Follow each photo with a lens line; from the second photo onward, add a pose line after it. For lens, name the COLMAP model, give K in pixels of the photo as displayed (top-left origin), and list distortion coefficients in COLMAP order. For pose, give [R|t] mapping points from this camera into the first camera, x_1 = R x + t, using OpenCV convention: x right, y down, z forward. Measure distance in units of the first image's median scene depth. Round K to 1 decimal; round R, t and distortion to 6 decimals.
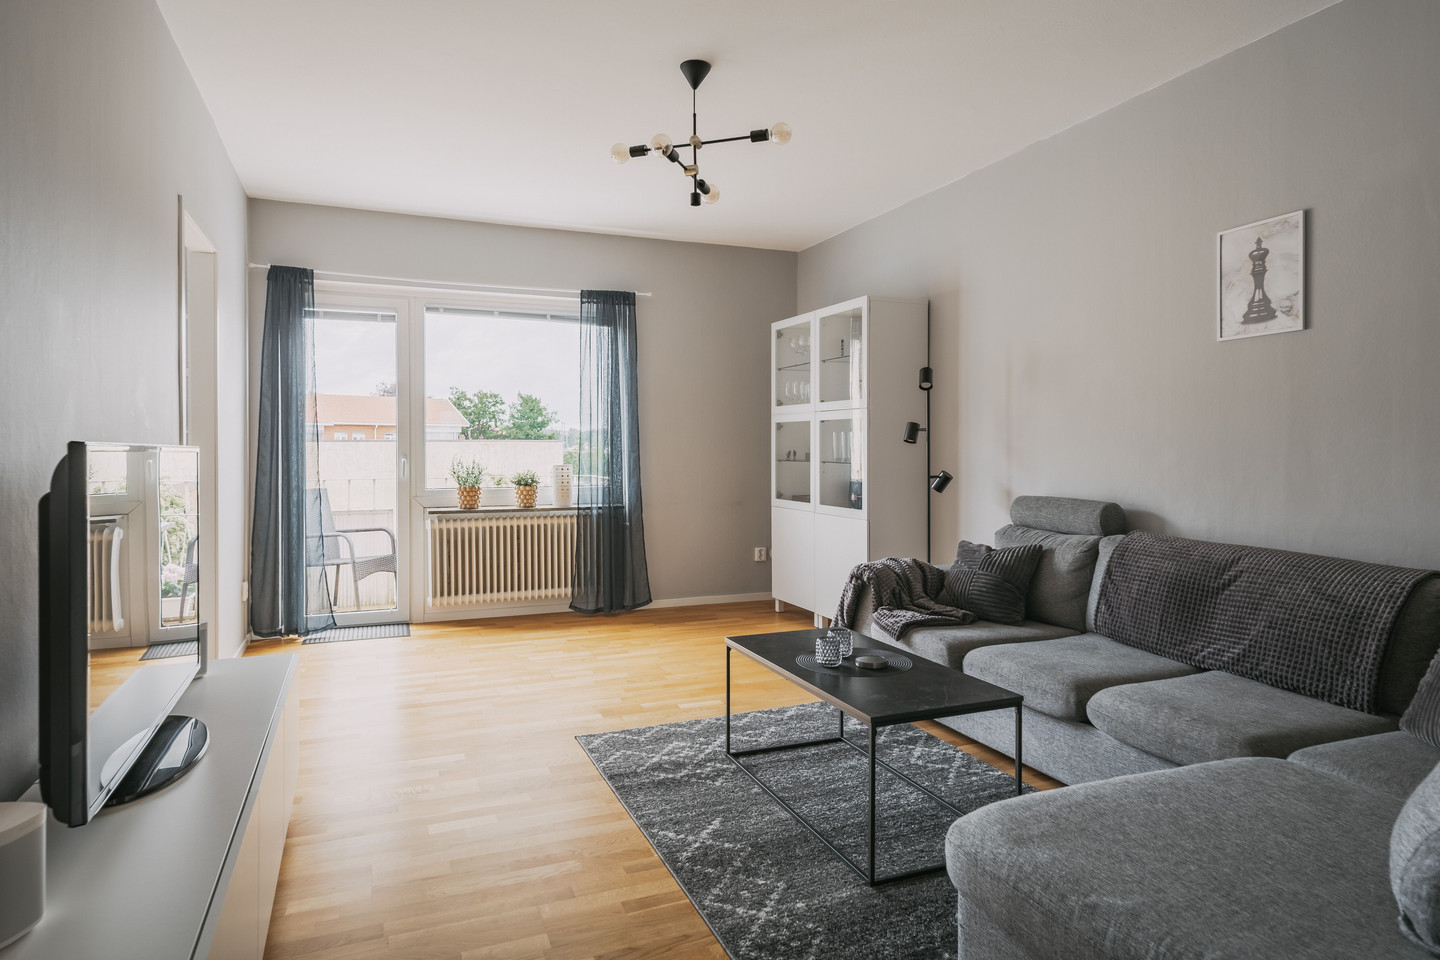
lens RADIAL K [[824.6, 0, 719.9], [0, 824.6, 458.0], [0, 0, 1]] dist [0.002243, 0.002733]
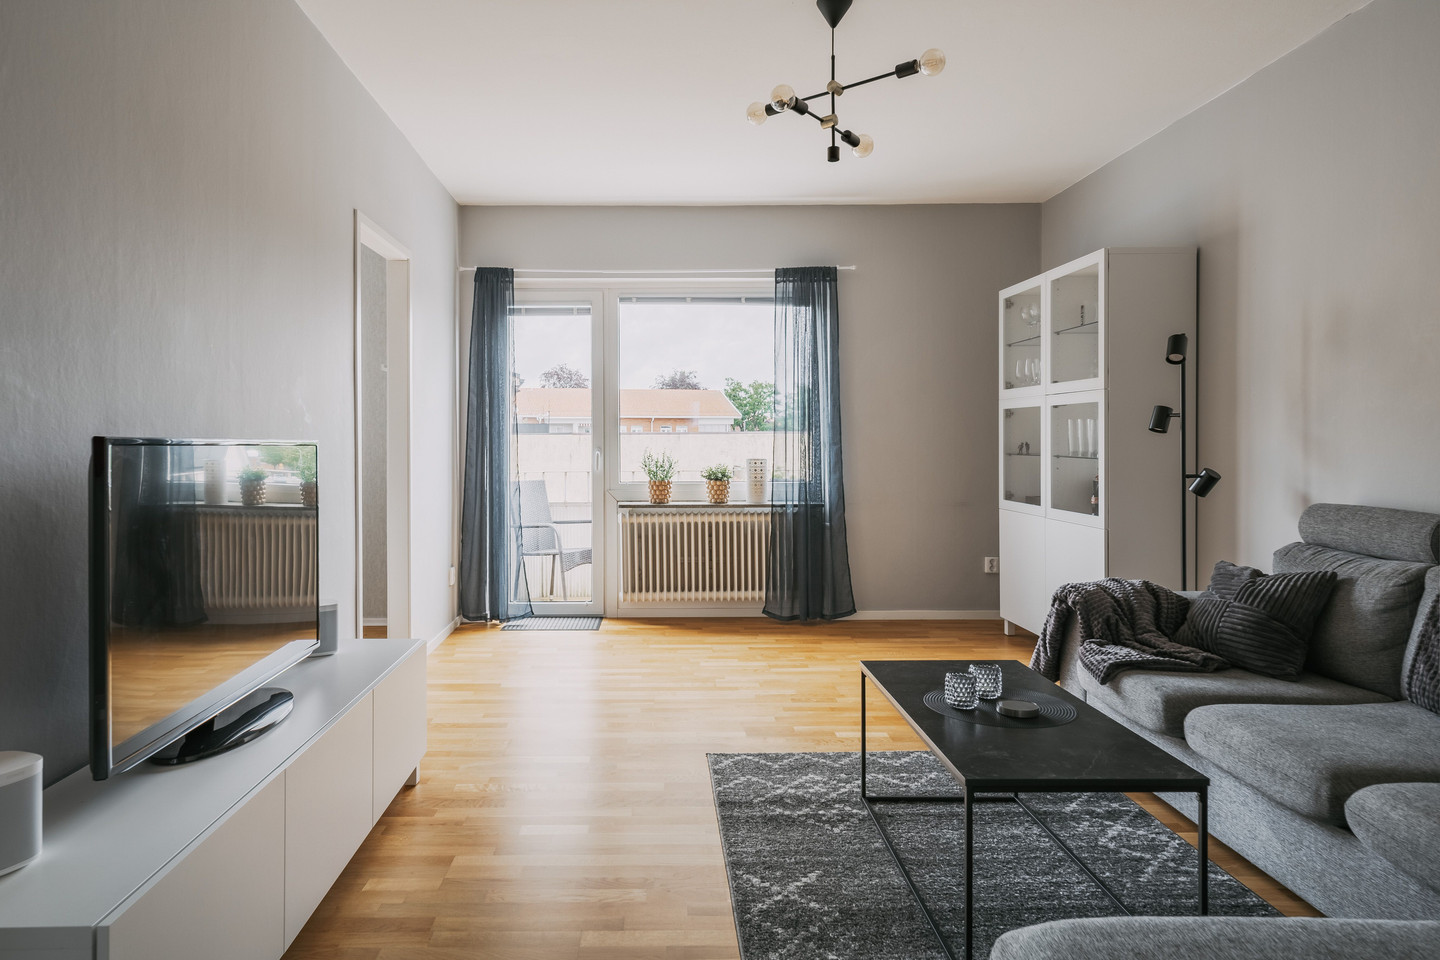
lens RADIAL K [[884.6, 0, 665.4], [0, 884.6, 450.1], [0, 0, 1]] dist [0.005520, 0.000931]
pose [[0.928065, 0.000796, -0.372419, 0.119924], [-0.001065, 0.999999, -0.000517, -0.000532], [0.372418, 0.000876, 0.928065, 0.052391]]
